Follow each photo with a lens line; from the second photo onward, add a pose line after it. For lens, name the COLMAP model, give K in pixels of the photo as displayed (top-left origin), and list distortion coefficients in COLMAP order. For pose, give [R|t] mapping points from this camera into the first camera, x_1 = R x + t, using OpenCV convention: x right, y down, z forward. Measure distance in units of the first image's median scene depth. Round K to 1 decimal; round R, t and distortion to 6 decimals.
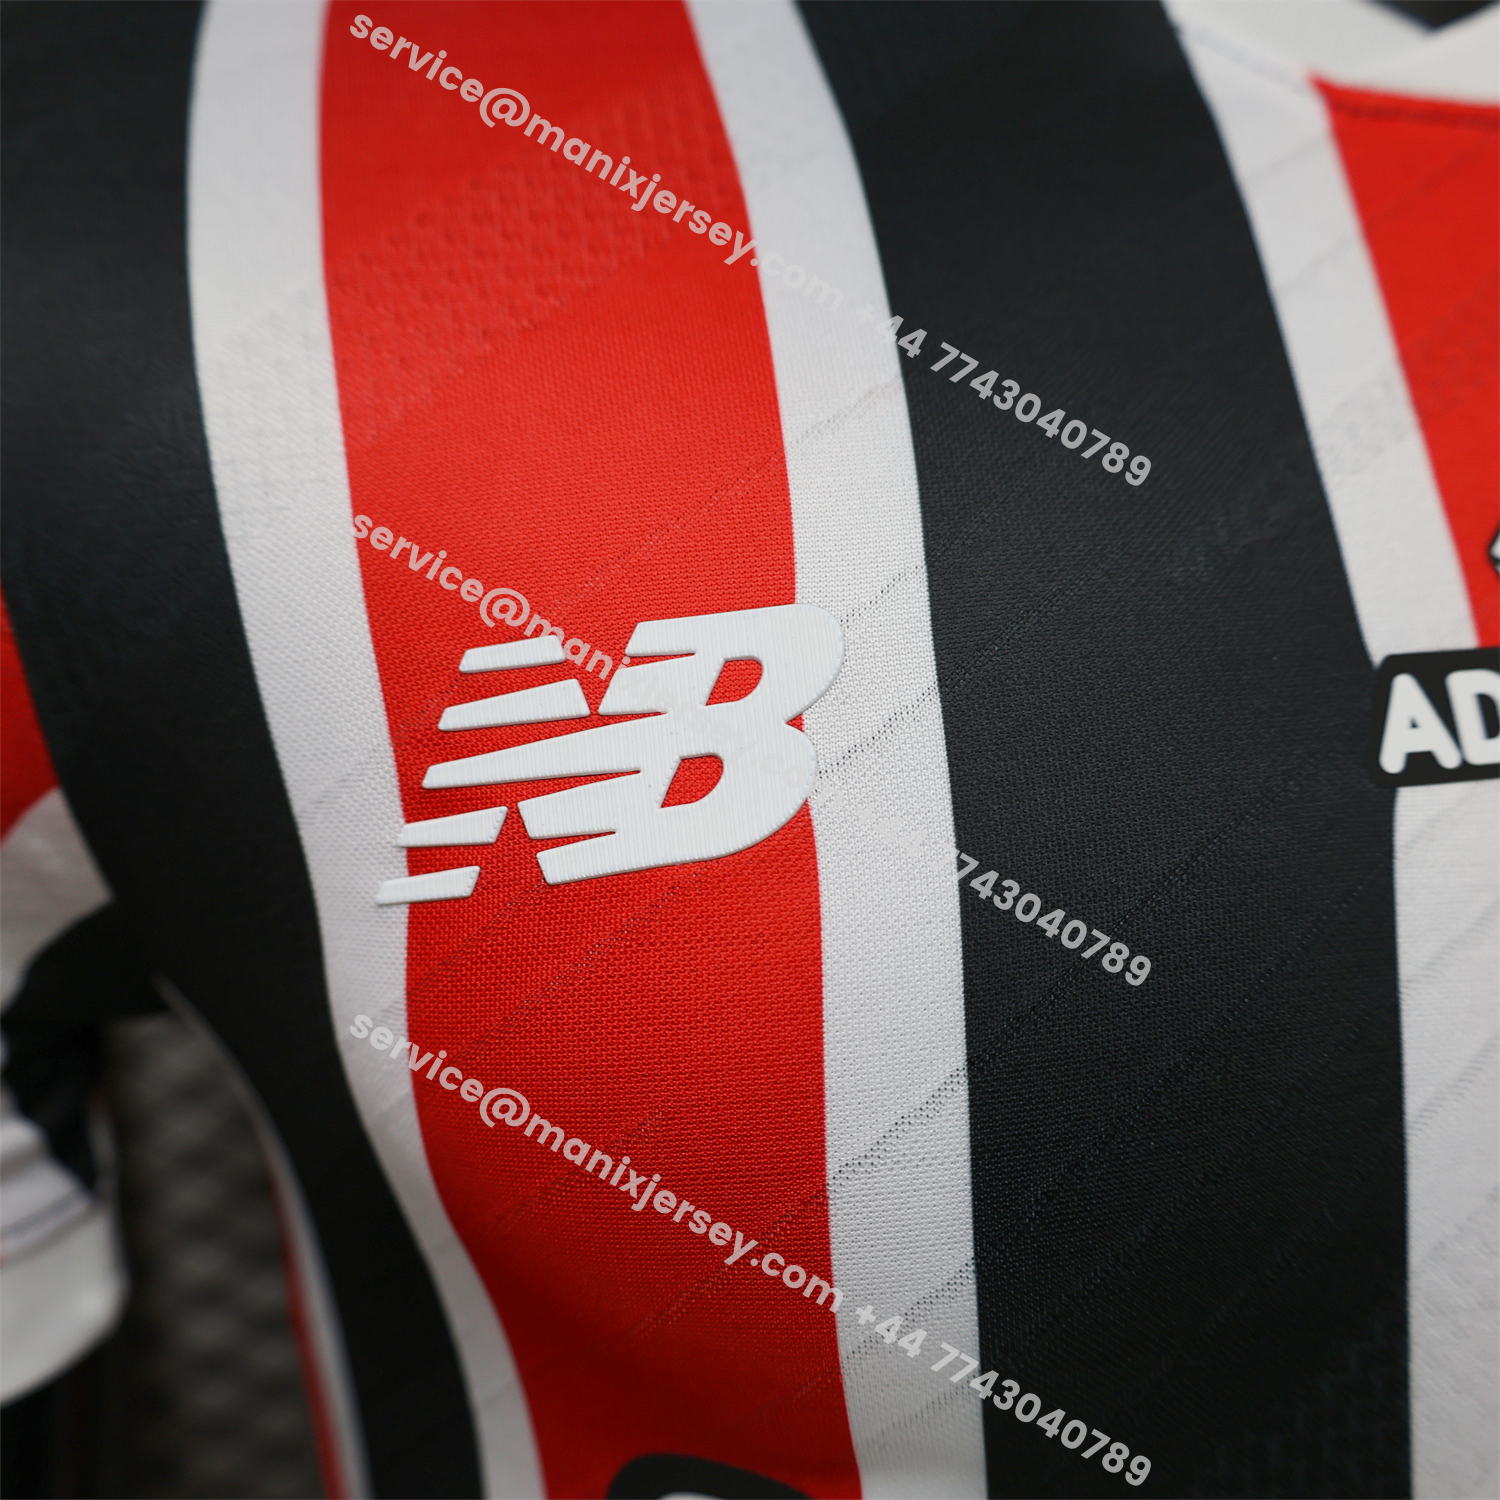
lens RADIAL K [[1602.4, 0, 739.3], [0, 1602.4, 752.0], [0, 0, 1]] dist [-0.011518, 0.000000]
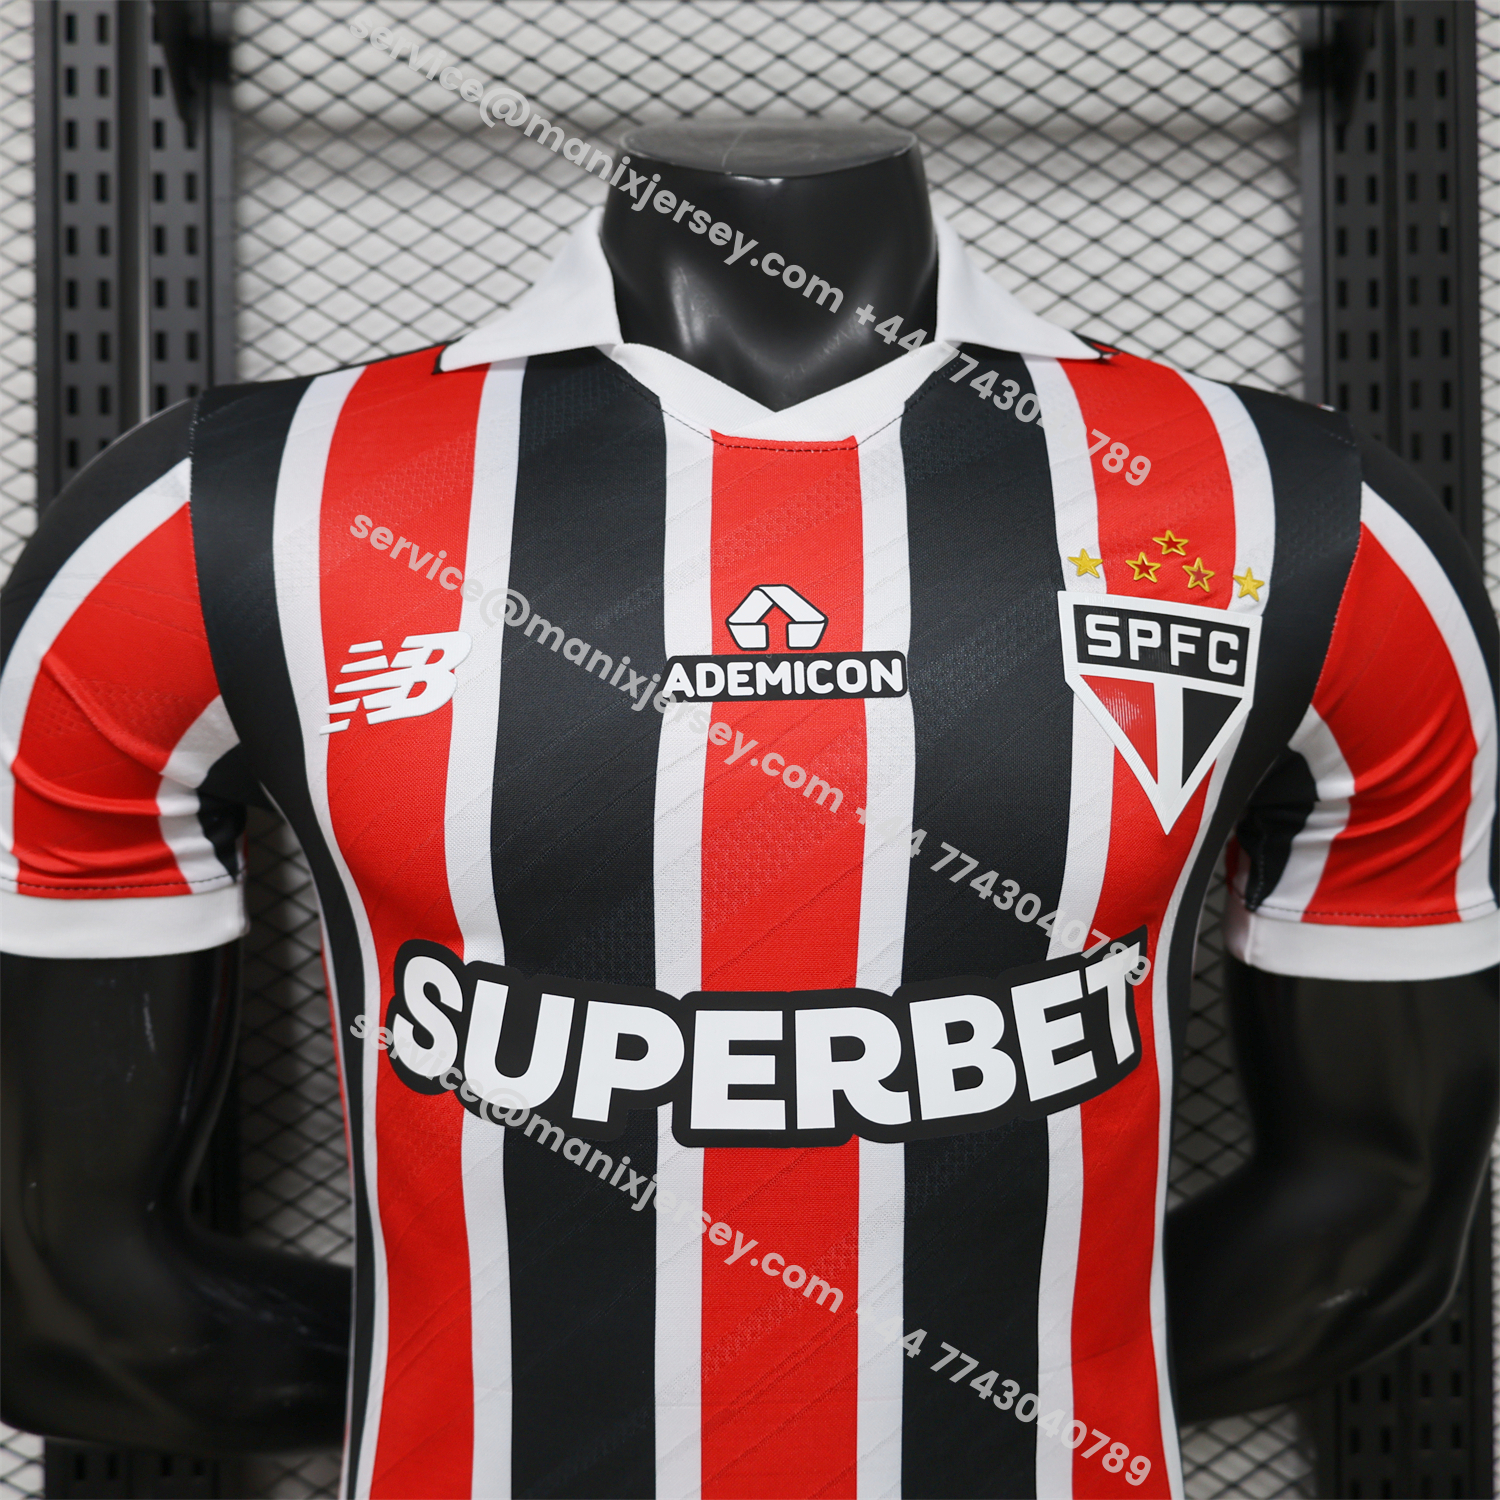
lens RADIAL K [[1602.4, 0, 750.2], [0, 1602.4, 749.5], [0, 0, 1]] dist [-0.011518, 0.000000]
pose [[0.984760, 0.034293, -0.170507, 1.028007], [-0.046389, 0.996642, -0.067469, 0.282925], [0.167621, 0.074350, 0.983044, -1.688484]]
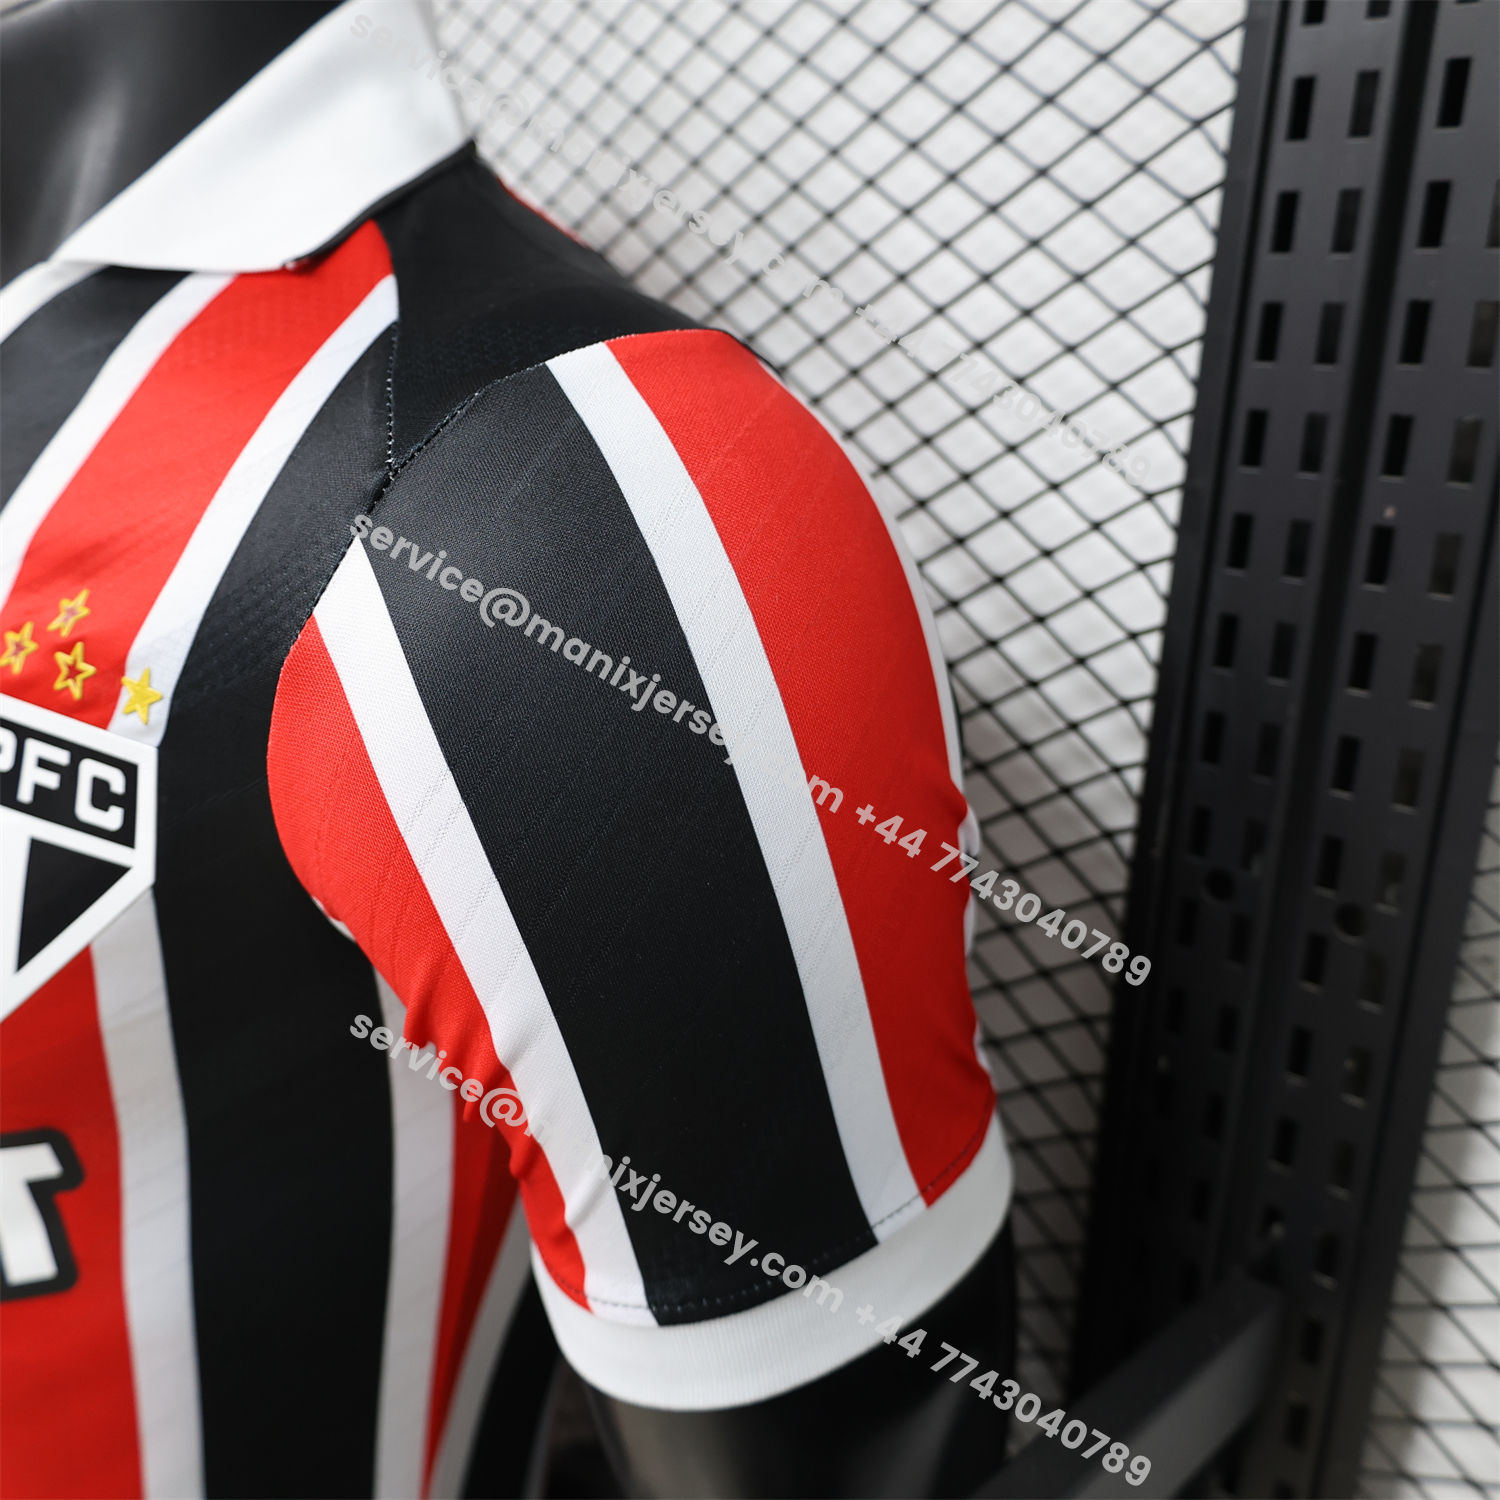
lens RADIAL K [[1602.4, 0, 748.4], [0, 1602.4, 746.6], [0, 0, 1]] dist [-0.011518, 0.000000]
pose [[0.538032, 0.278929, -0.795437, 3.312962], [-0.136551, 0.960041, 0.244286, -0.767949], [0.831790, -0.022816, 0.554621, 0.943488]]
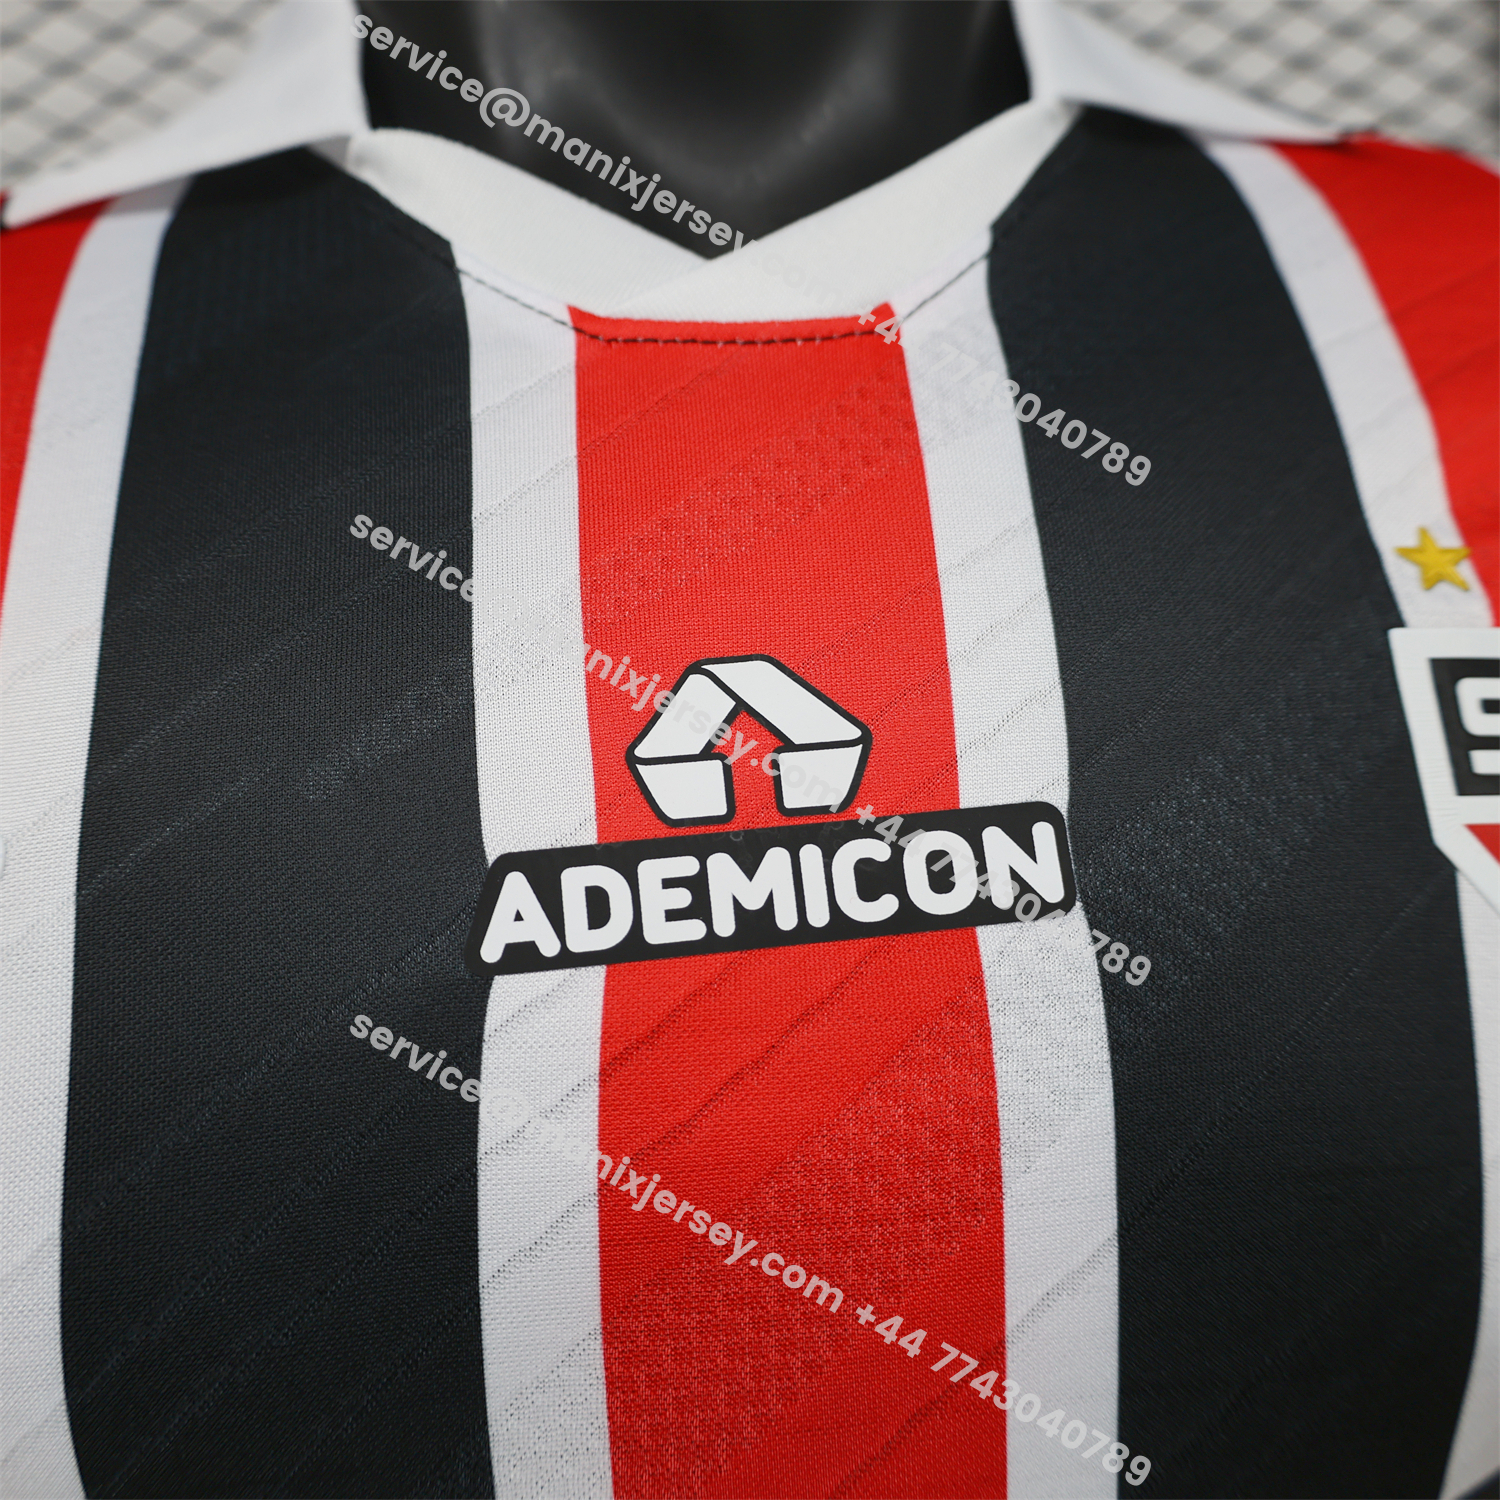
lens RADIAL K [[1602.4, 0, 758.0], [0, 1602.4, 742.9], [0, 0, 1]] dist [-0.011518, 0.000000]
pose [[0.991632, -0.026243, -0.126404, 0.739691], [0.020962, 0.998858, -0.042926, -0.088114], [0.127386, 0.039917, 0.991050, -0.085790]]
